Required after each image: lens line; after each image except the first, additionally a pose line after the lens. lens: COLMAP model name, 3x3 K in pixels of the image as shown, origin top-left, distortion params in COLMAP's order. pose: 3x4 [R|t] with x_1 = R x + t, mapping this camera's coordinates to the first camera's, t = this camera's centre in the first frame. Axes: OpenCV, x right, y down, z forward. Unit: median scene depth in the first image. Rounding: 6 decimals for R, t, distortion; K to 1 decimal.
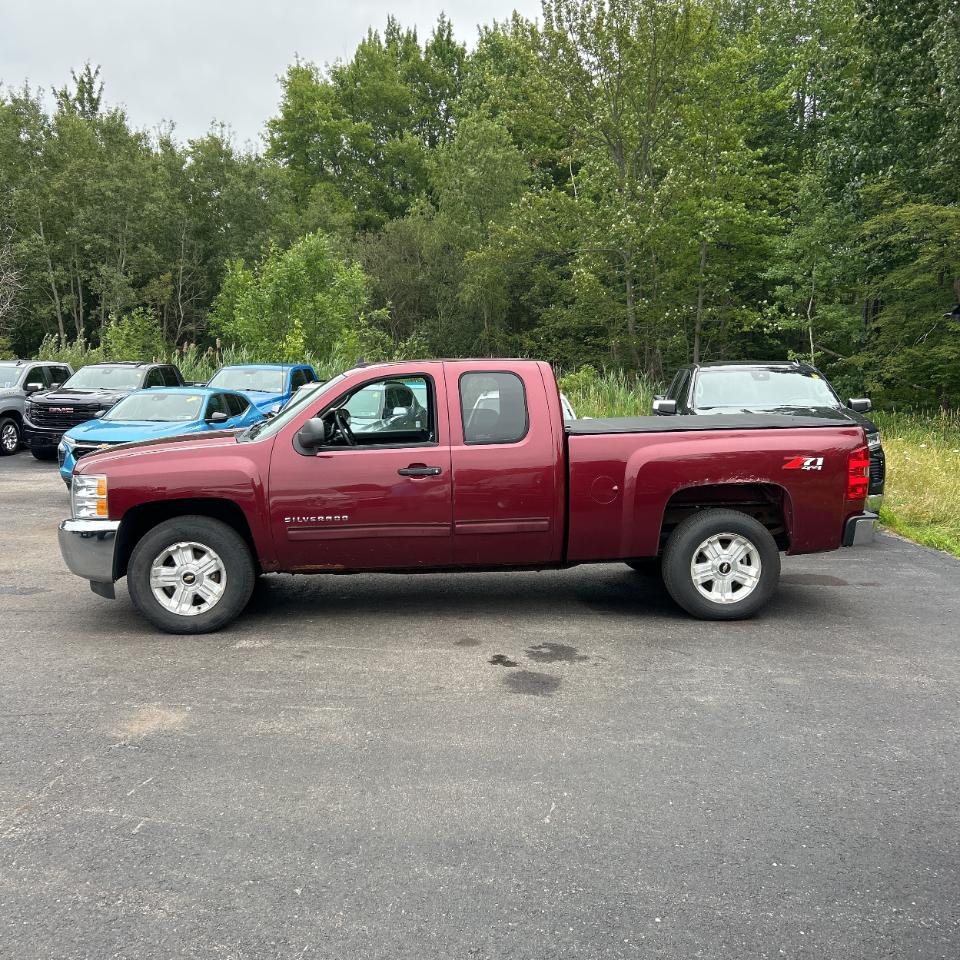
lens RADIAL K [[974.6, 0, 482.2], [0, 974.6, 474.5], [0, 0, 1]] dist [0.016451, 0.000000]
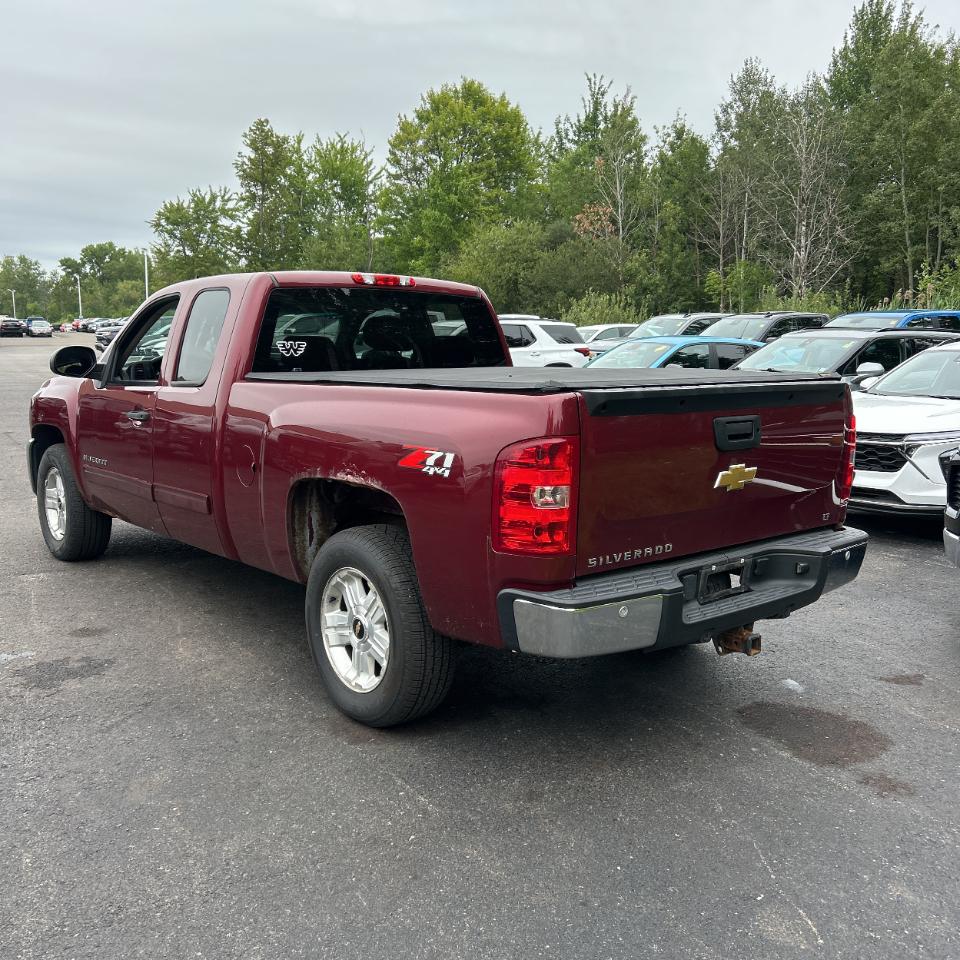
lens RADIAL K [[974.6, 0, 502.5], [0, 974.6, 504.5], [0, 0, 1]] dist [0.016451, 0.000000]
pose [[0.596929, 0.145962, -0.788904, 0.465043], [-0.091243, 0.989282, 0.113996, -0.030540], [0.797088, 0.003934, 0.603850, 0.457678]]
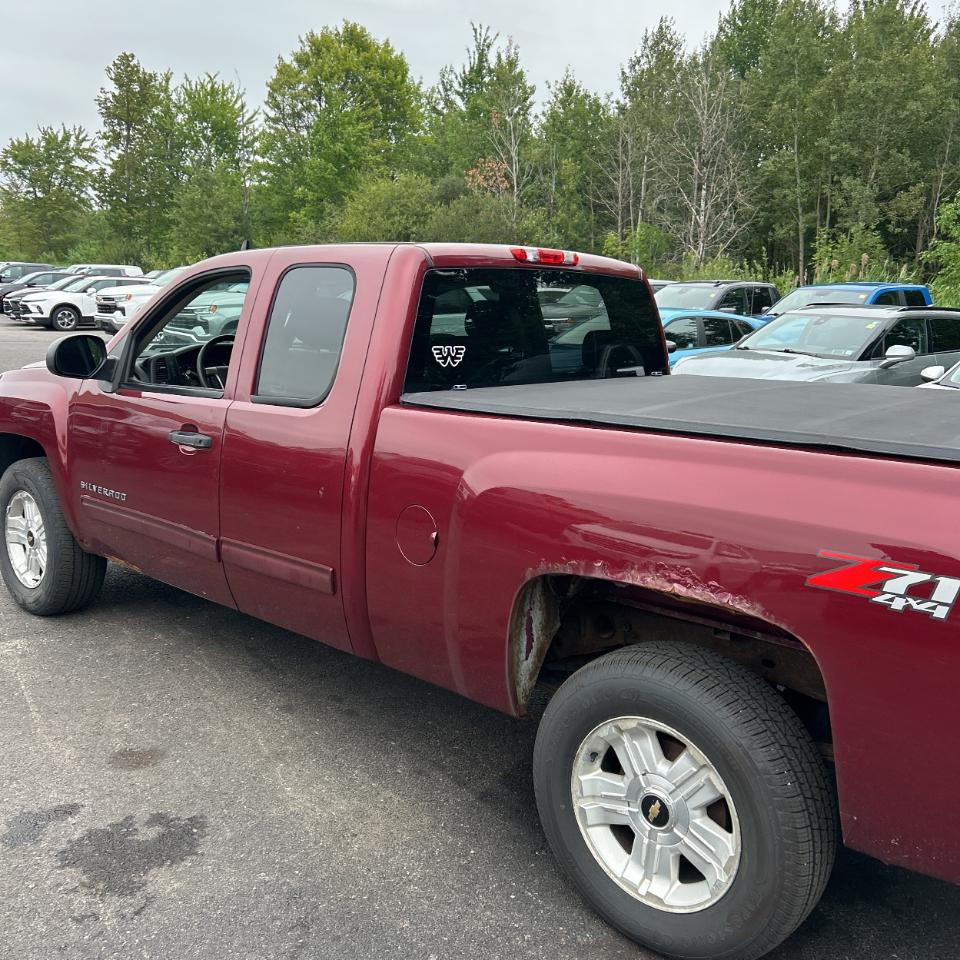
lens RADIAL K [[974.6, 0, 477.9], [0, 974.6, 482.8], [0, 0, 1]] dist [0.016451, 0.000000]
pose [[0.683873, 0.163795, -0.710977, 0.281349], [-0.106023, 0.986441, 0.125275, -0.041105], [0.721856, -0.010292, 0.691966, 0.441420]]
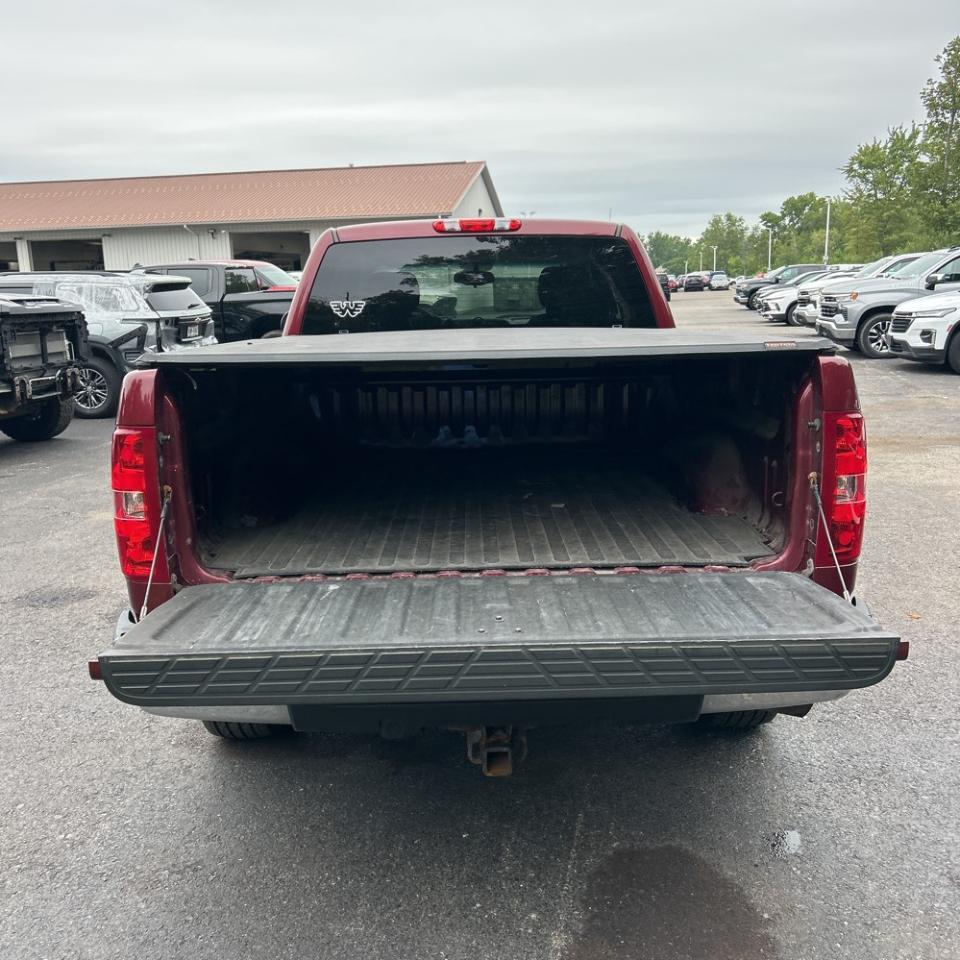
lens RADIAL K [[974.6, 0, 479.9], [0, 974.6, 490.0], [0, 0, 1]] dist [0.016451, 0.000000]
pose [[-0.065106, 0.204817, -0.976632, 0.460278], [-0.074257, 0.975001, 0.209425, -0.056802], [0.995112, 0.086157, -0.048269, 0.728475]]
